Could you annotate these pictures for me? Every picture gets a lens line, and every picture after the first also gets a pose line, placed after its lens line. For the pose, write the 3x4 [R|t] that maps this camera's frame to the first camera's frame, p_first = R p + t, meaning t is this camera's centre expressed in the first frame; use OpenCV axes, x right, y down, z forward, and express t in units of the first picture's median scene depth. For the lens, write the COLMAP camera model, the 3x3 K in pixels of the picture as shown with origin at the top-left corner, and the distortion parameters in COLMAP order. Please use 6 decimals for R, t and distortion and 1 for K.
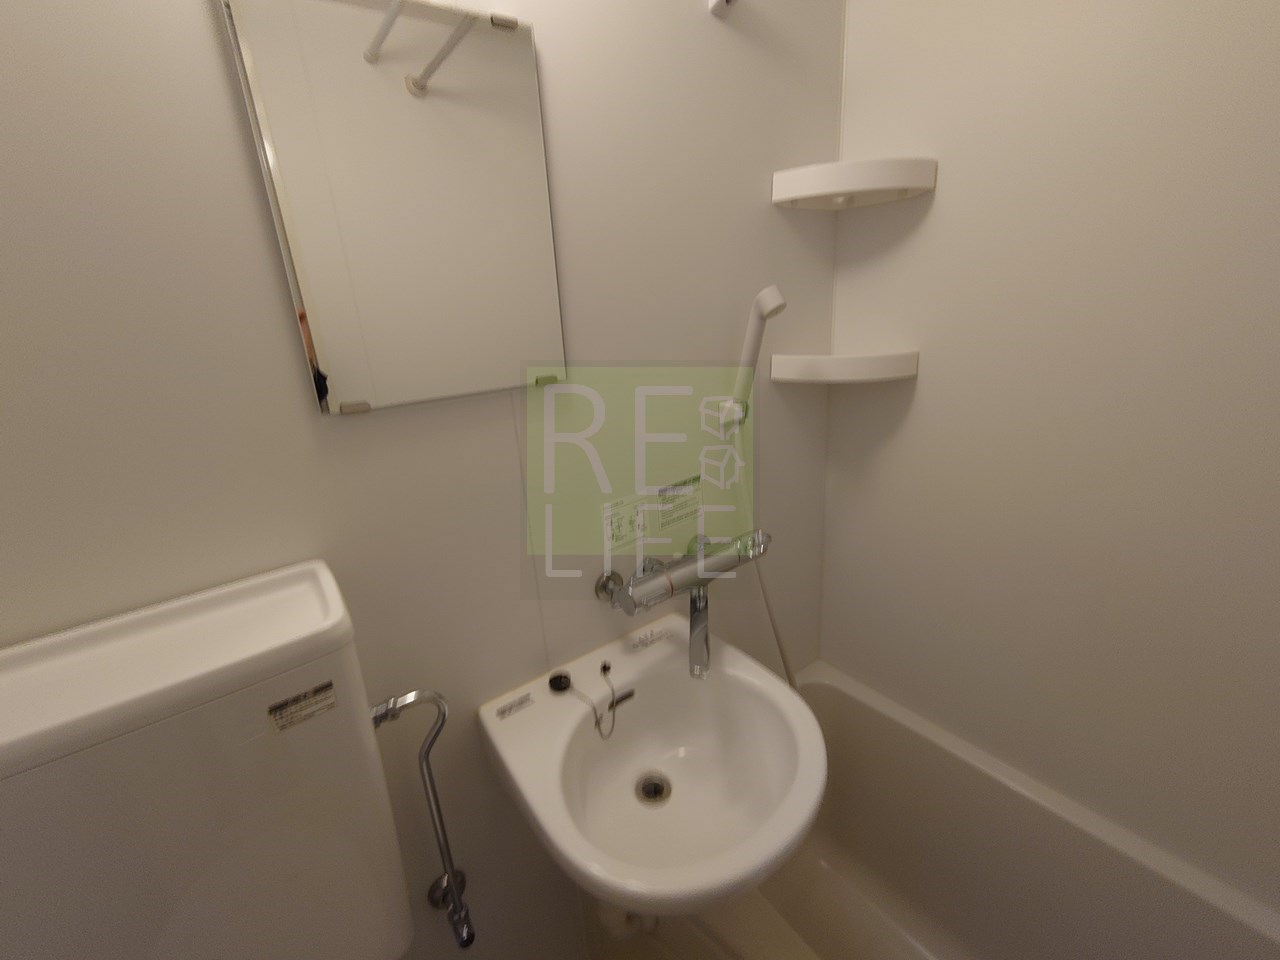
lens RADIAL K [[546.4, 0, 633.2], [0, 546.4, 472.6], [0, 0, 1]] dist [-0.004809, -0.001537]
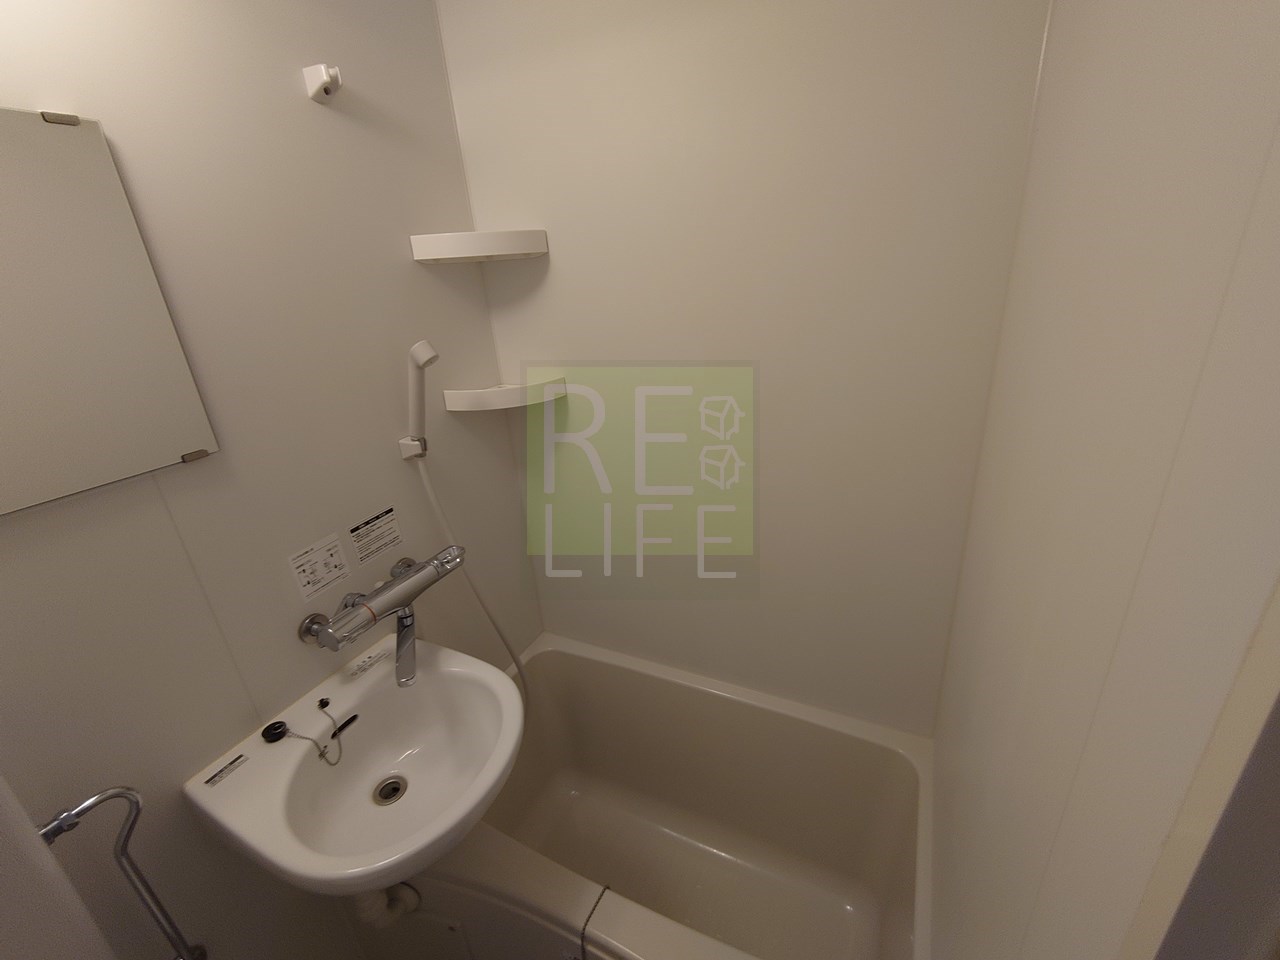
lens RADIAL K [[546.4, 0, 647.8], [0, 546.4, 479.9], [0, 0, 1]] dist [-0.004809, -0.001537]
pose [[0.880912, -0.165272, 0.443485, 0.112841], [0.143786, 0.986212, 0.081921, -0.075775], [-0.450909, -0.008399, 0.892530, -0.253677]]
